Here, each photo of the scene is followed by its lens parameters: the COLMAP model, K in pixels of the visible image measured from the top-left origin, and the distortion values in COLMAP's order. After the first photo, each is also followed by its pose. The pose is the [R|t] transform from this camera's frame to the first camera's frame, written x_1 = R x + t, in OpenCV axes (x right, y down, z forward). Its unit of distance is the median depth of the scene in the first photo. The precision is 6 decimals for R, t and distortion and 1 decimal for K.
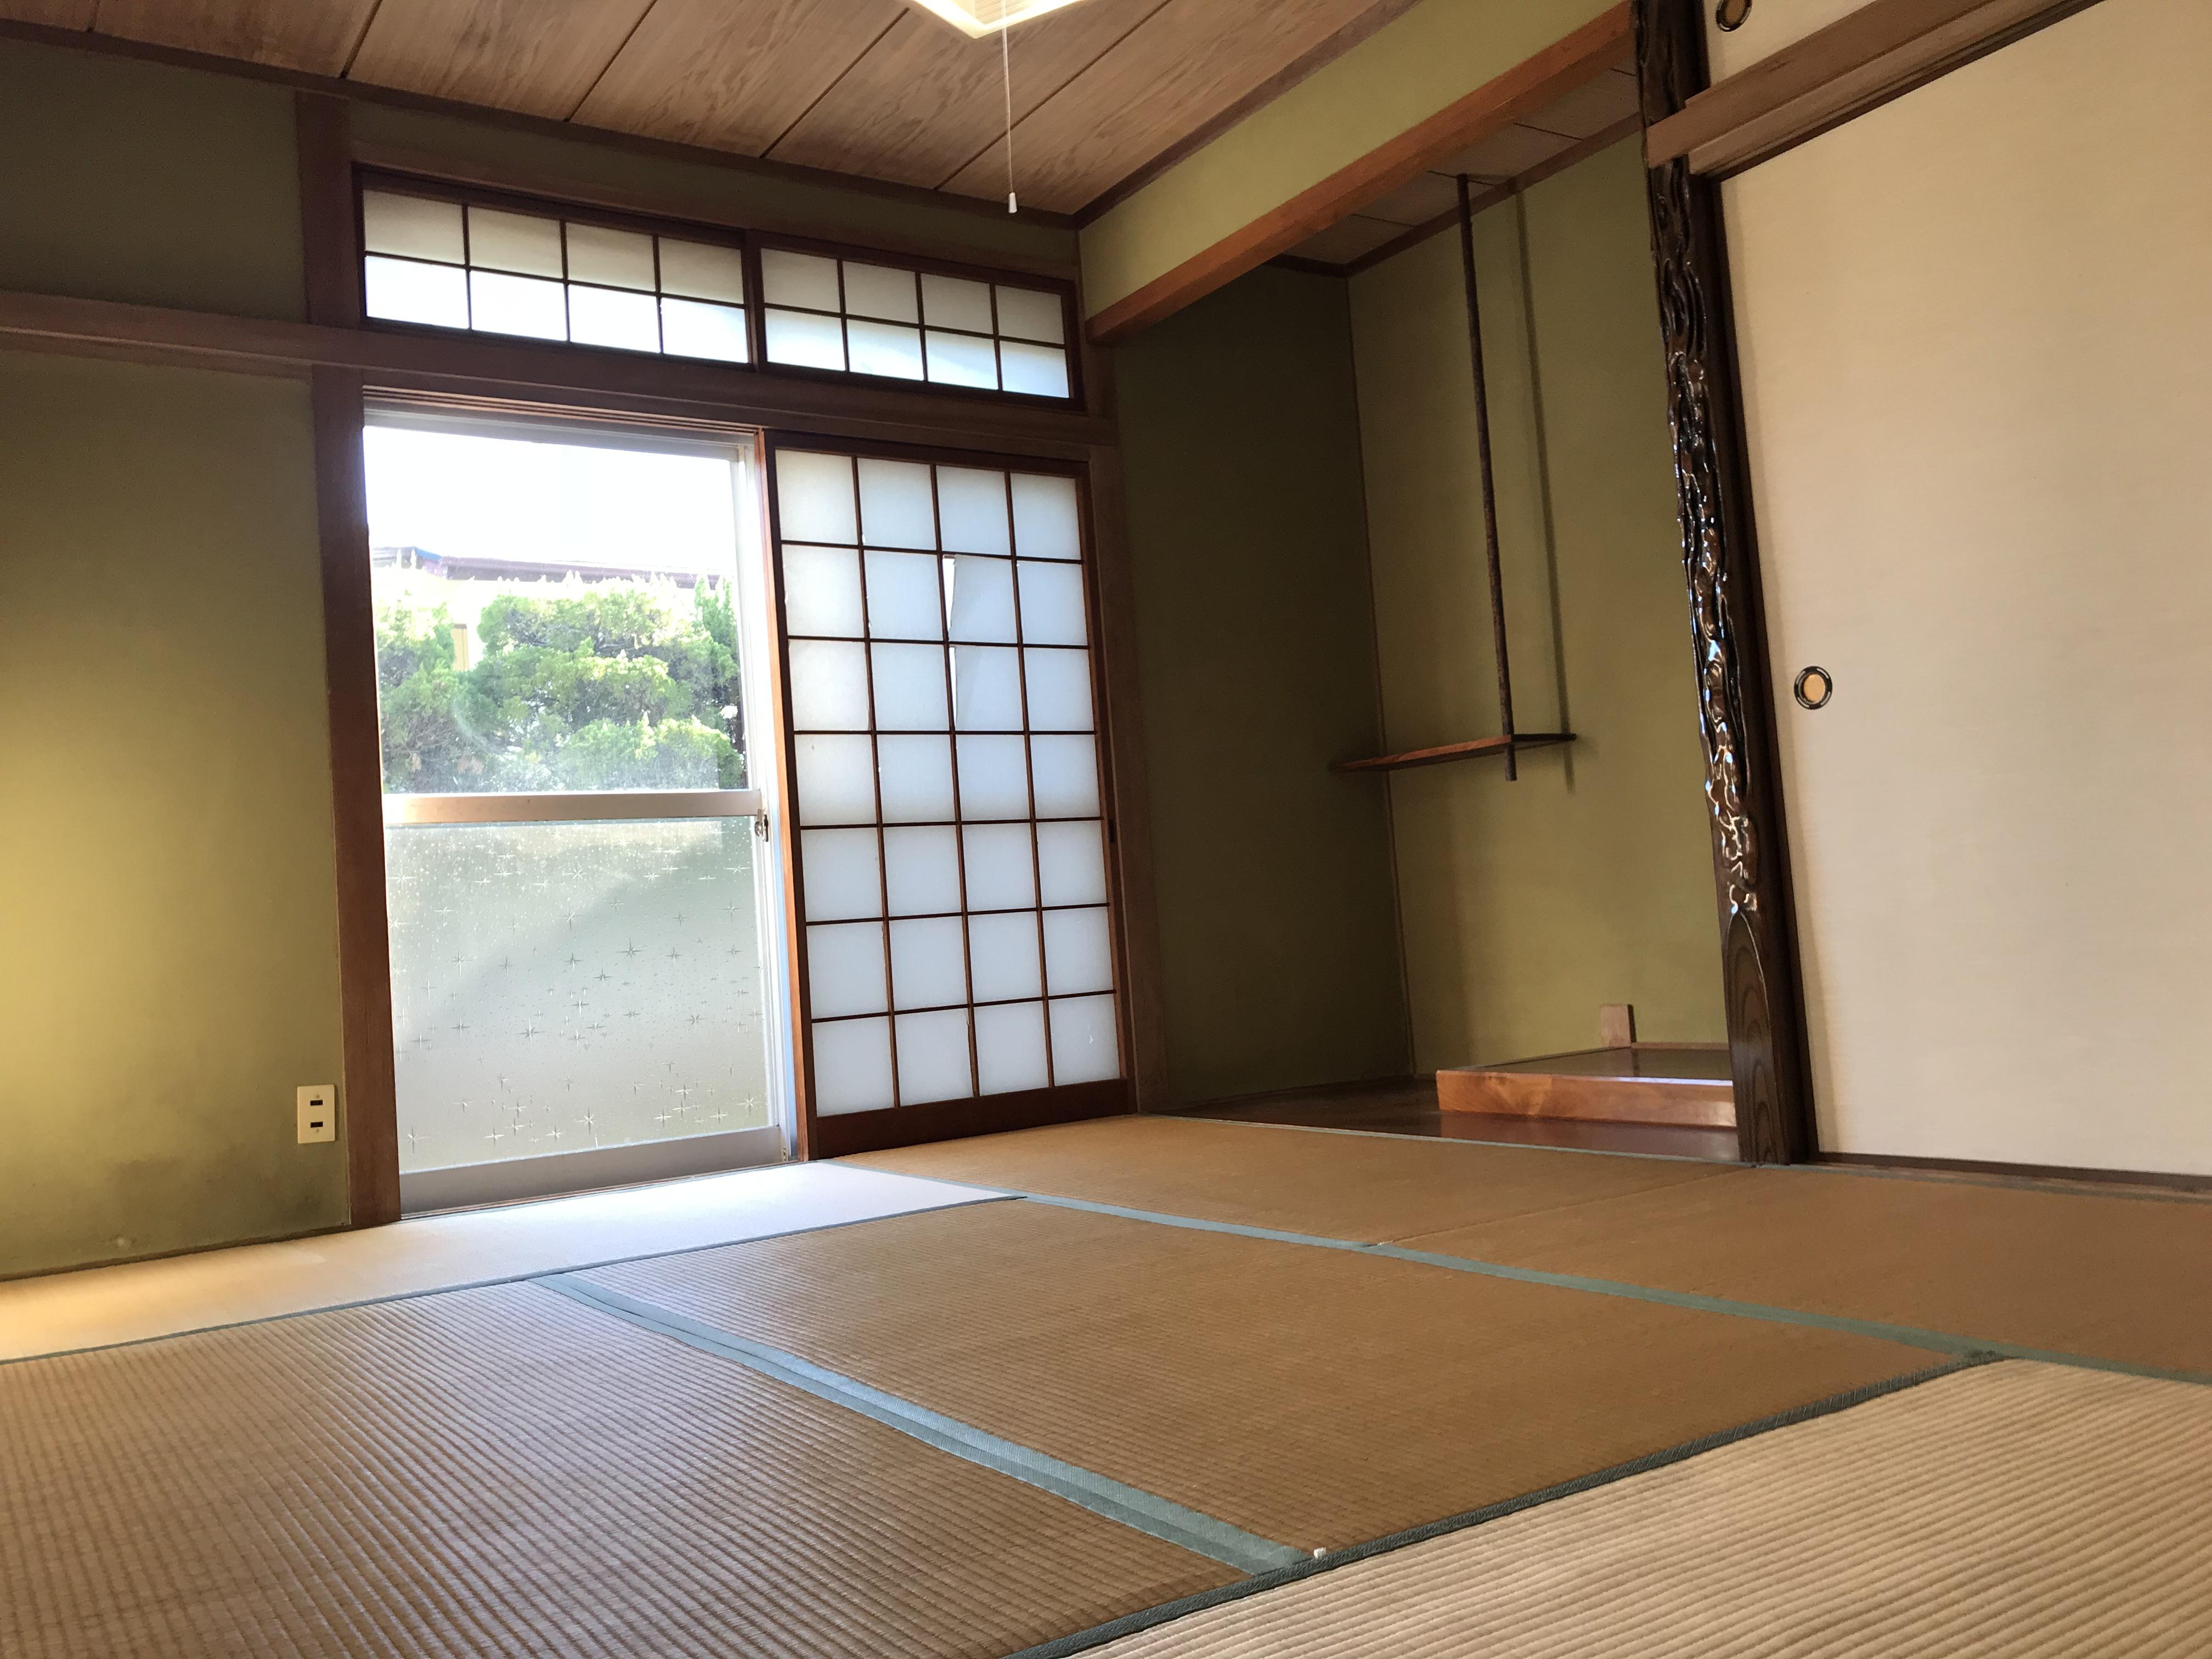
lens RADIAL K [[1814.8, 0, 1105.7], [0, 1814.8, 842.2], [0, 0, 1]] dist [0.006769, -0.034925]
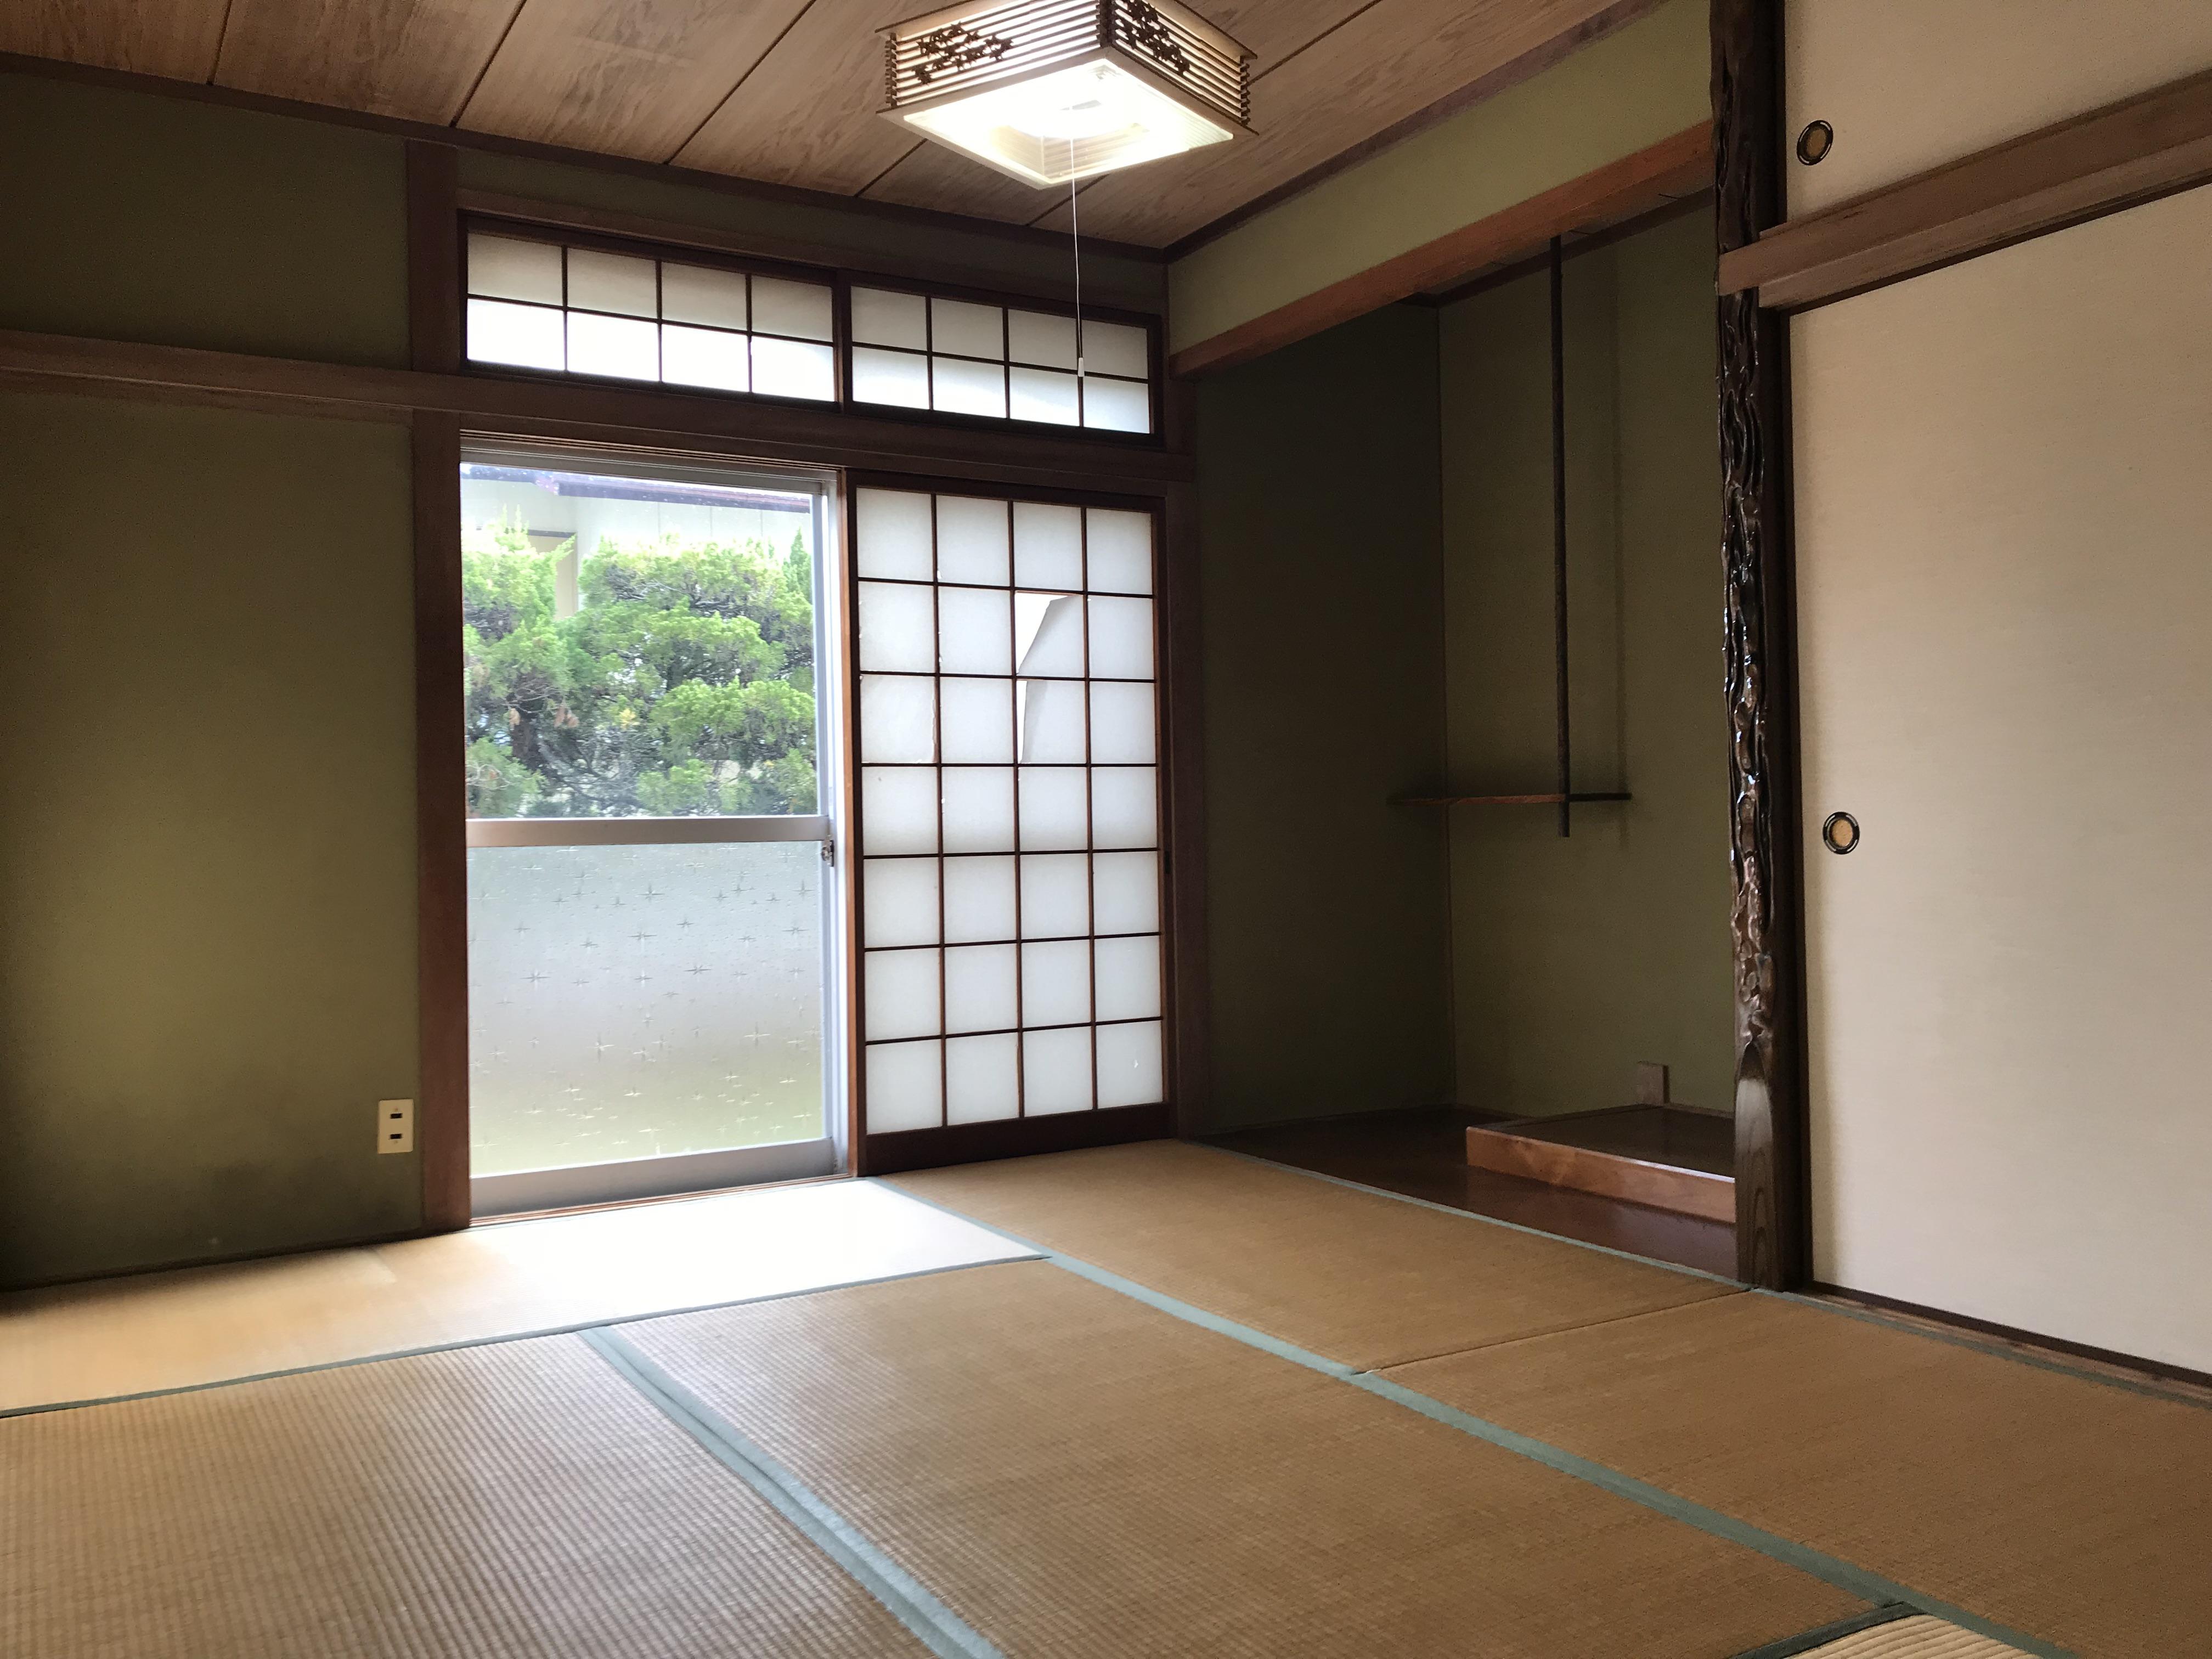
lens RADIAL K [[1814.8, 0, 1111.3], [0, 1814.8, 813.9], [0, 0, 1]] dist [0.006769, -0.034925]
pose [[0.997115, 0.055165, -0.052138, 0.026384], [-0.052113, 0.996944, 0.058195, -0.102719], [0.055190, -0.055310, 0.996943, -0.027248]]
